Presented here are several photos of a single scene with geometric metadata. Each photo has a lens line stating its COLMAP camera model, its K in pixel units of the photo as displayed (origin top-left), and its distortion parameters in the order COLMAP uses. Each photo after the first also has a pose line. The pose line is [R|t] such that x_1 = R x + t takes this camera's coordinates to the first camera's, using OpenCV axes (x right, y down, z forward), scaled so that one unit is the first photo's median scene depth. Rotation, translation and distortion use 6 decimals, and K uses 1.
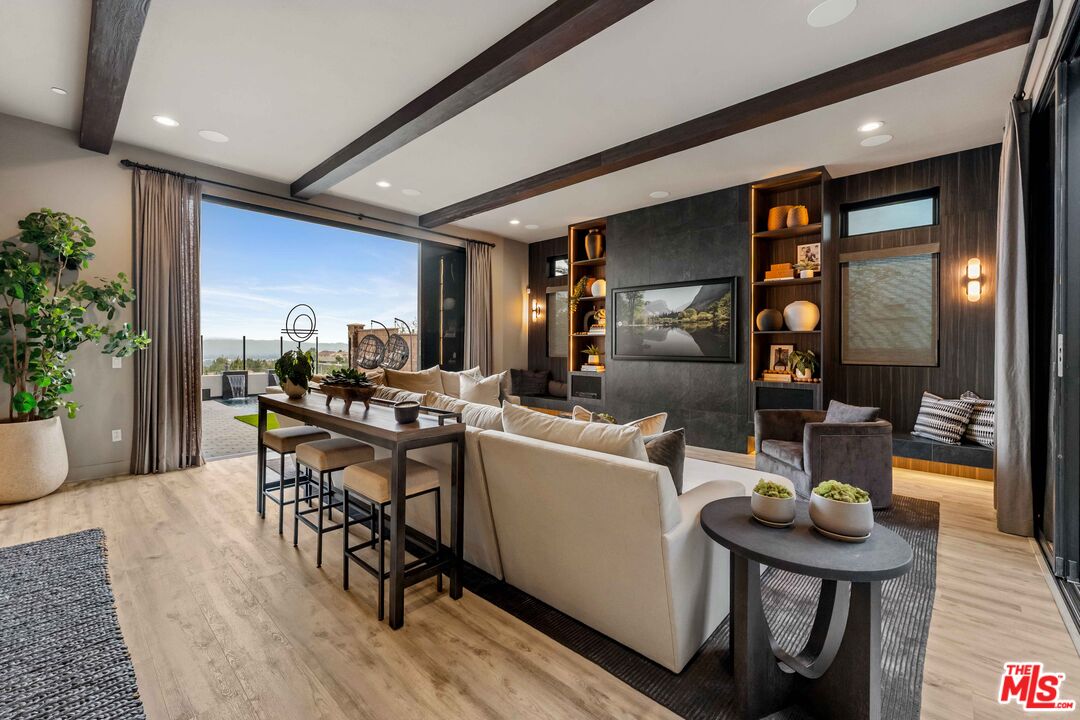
lens RADIAL K [[447.1, 0, 522.3], [0, 447.1, 342.9], [0, 0, 1]] dist [-0.006147, -0.001485]
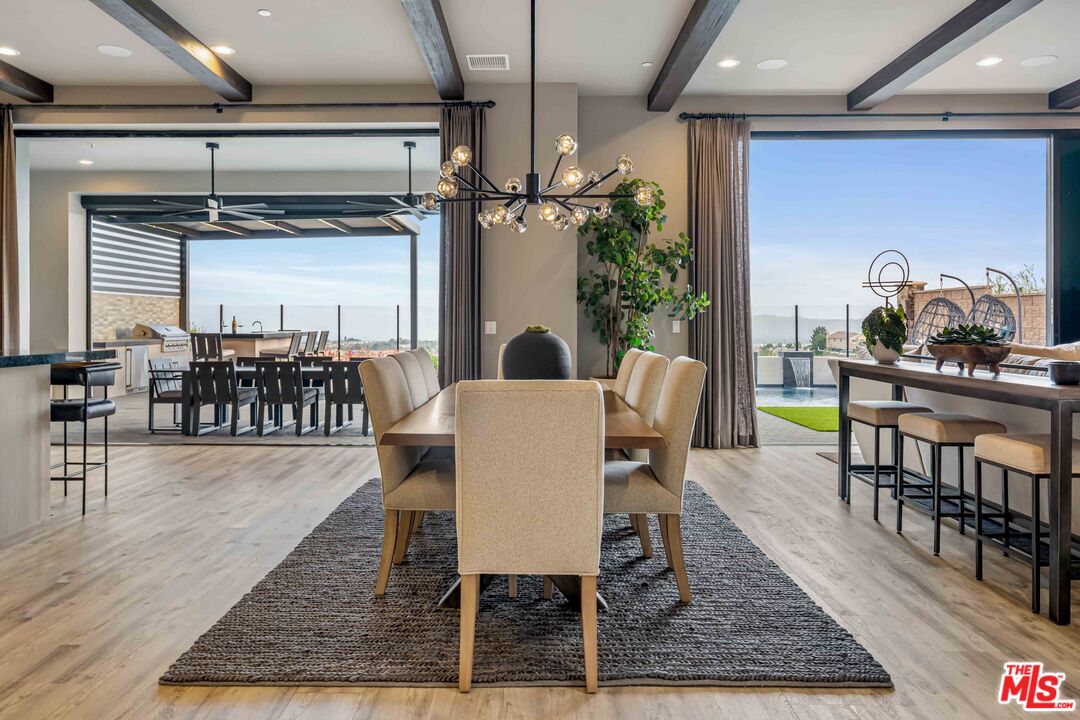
lens RADIAL K [[723.7, 0, 526.0], [0, 723.7, 327.5], [0, 0, 1]] dist [-0.007903, 0.002243]
pose [[0.675701, -0.001309, -0.737174, 0.013251], [0.010151, 0.999920, 0.007529, 0.024079], [0.737106, -0.012570, 0.675661, -0.231605]]
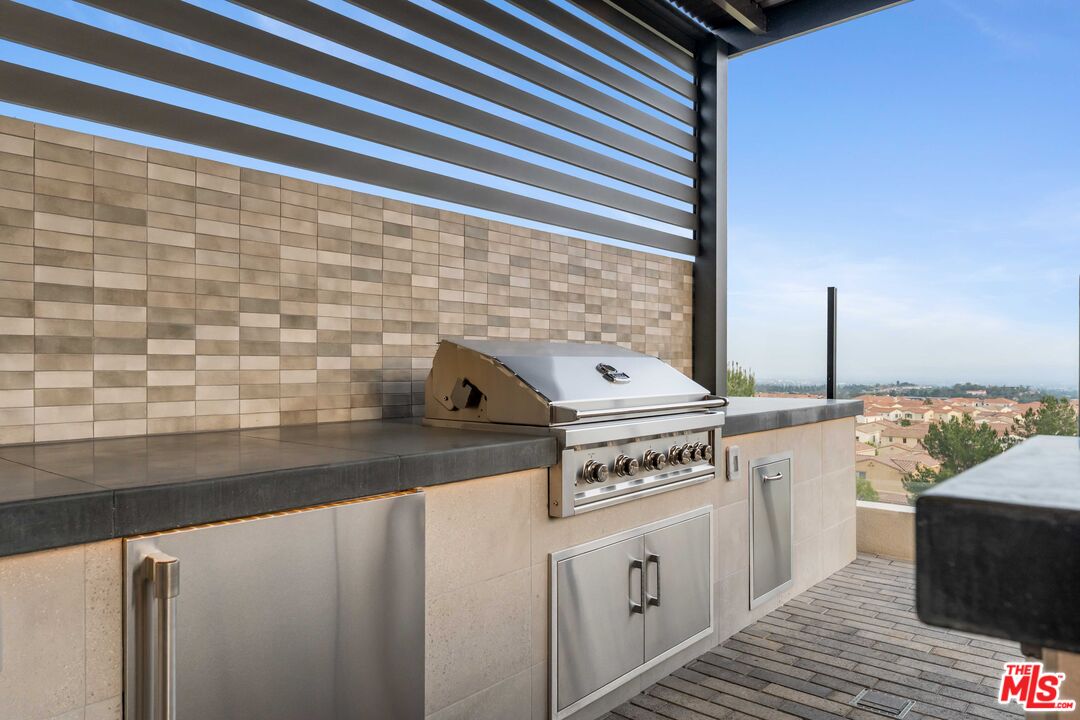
lens RADIAL K [[723.7, 0, 537.6], [0, 723.7, 362.7], [0, 0, 1]] dist [-0.007903, 0.002243]
pose [[0.036311, -0.011010, -0.999280, -2.944070], [0.009719, 0.999896, -0.010664, 0.038216], [0.999293, -0.009325, 0.036414, 0.719103]]
